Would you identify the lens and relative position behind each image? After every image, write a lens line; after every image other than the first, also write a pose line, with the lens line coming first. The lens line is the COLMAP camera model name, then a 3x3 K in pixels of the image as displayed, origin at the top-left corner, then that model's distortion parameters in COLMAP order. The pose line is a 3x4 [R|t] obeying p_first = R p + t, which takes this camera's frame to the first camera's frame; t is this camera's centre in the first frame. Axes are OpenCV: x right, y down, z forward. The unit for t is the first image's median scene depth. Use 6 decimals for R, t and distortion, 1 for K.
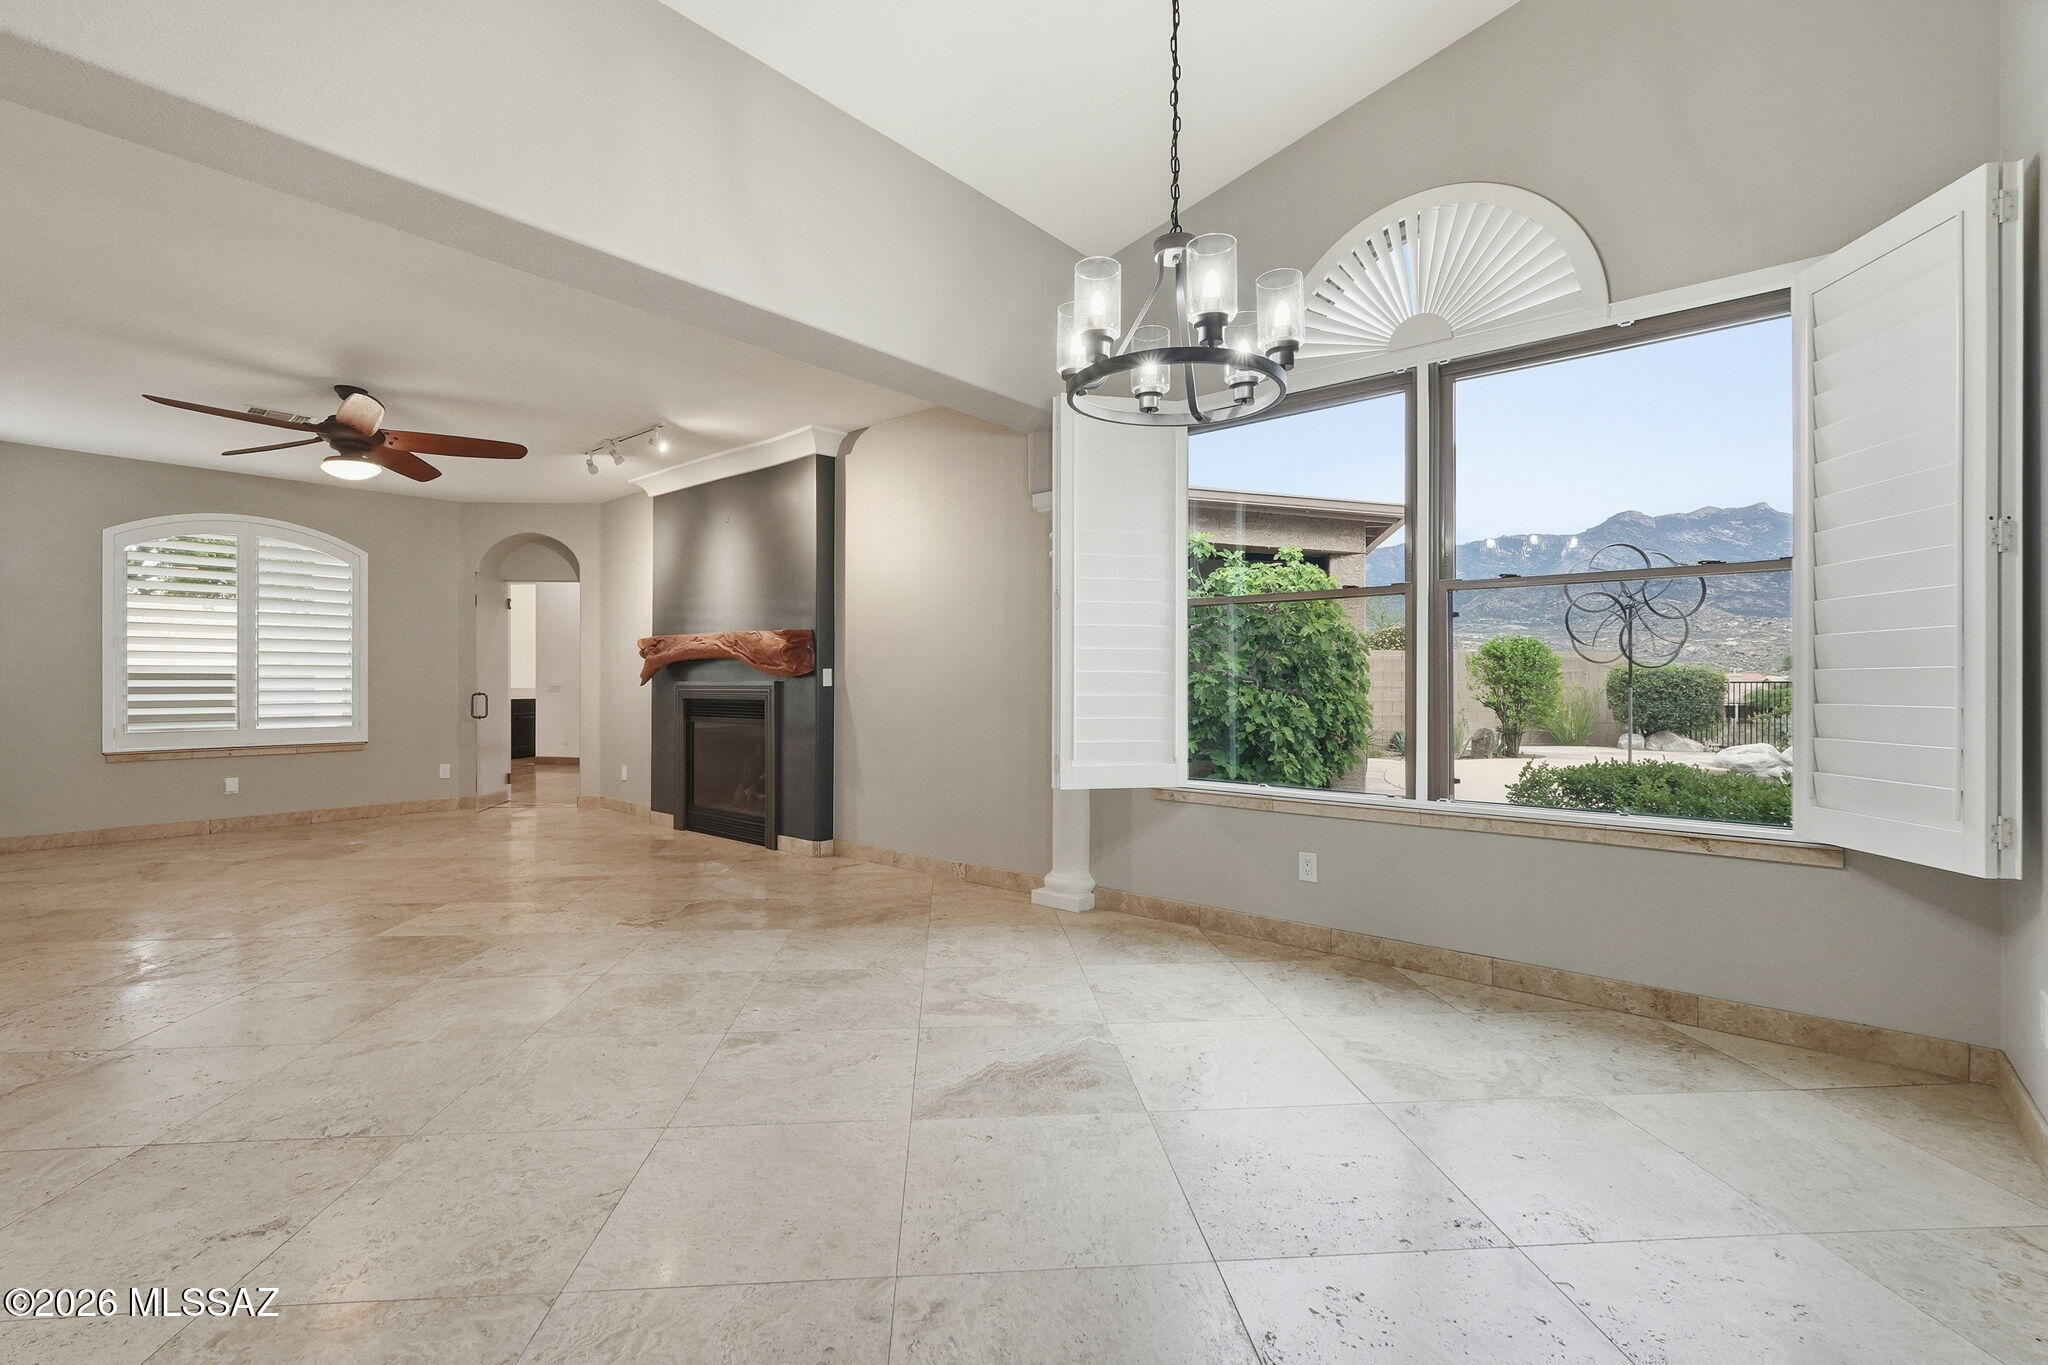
lens RADIAL K [[895.1, 0, 1016.9], [0, 895.1, 681.2], [0, 0, 1]] dist [0.002033, 0.000730]
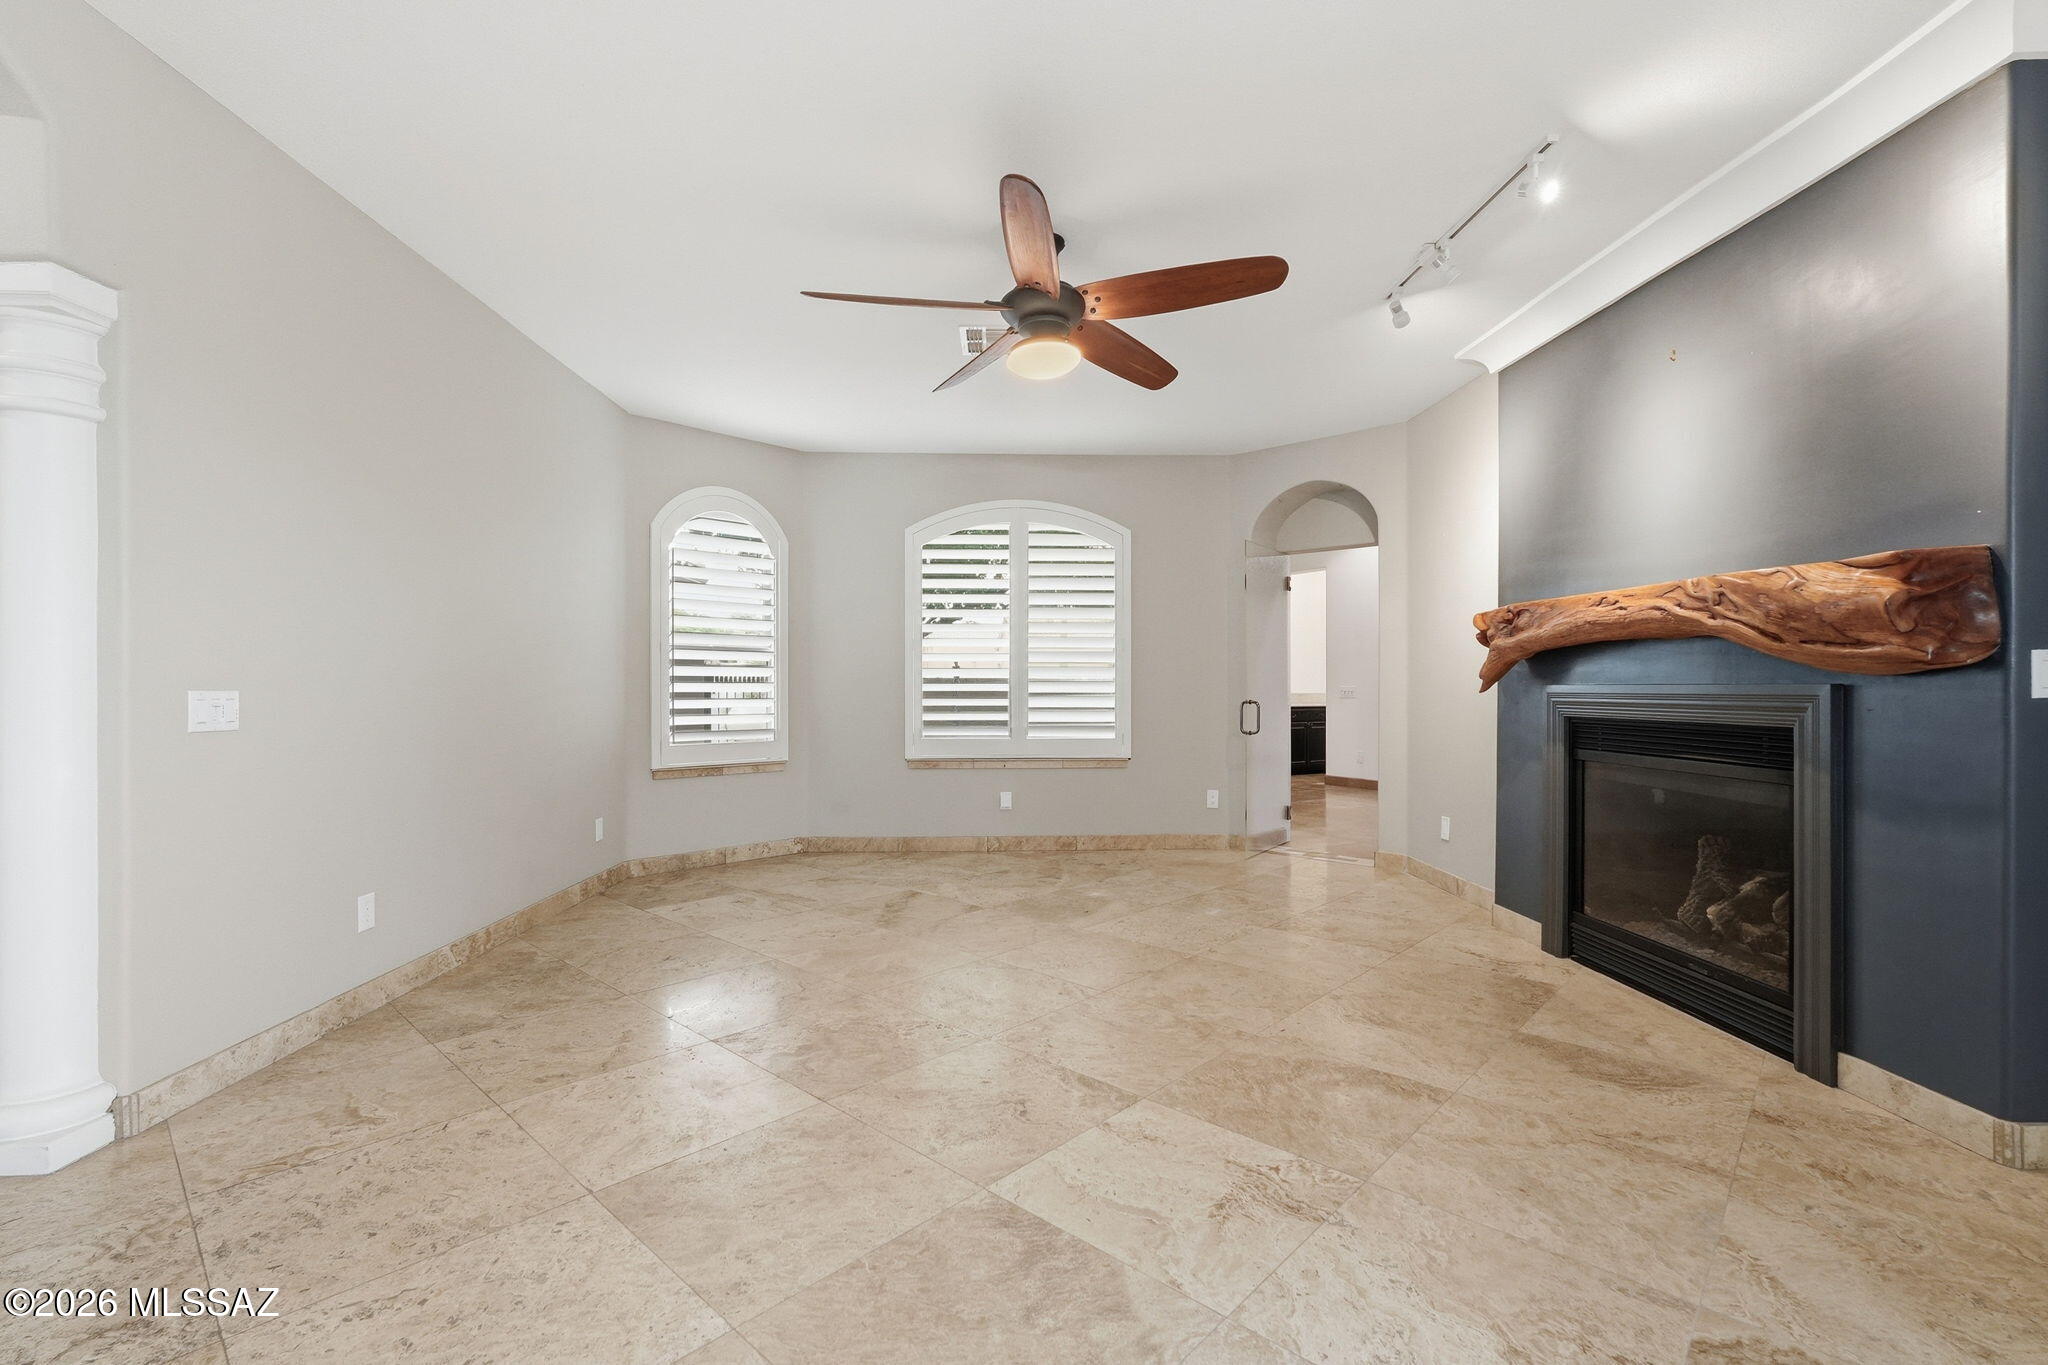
lens RADIAL K [[895.1, 0, 1016.9], [0, 895.1, 681.2], [0, 0, 1]] dist [0.002033, 0.000730]
pose [[0.670569, -0.002235, -0.741844, -0.216018], [-0.002253, 0.999985, -0.005048, 0.001082], [0.741844, 0.005056, 0.670554, 0.438394]]
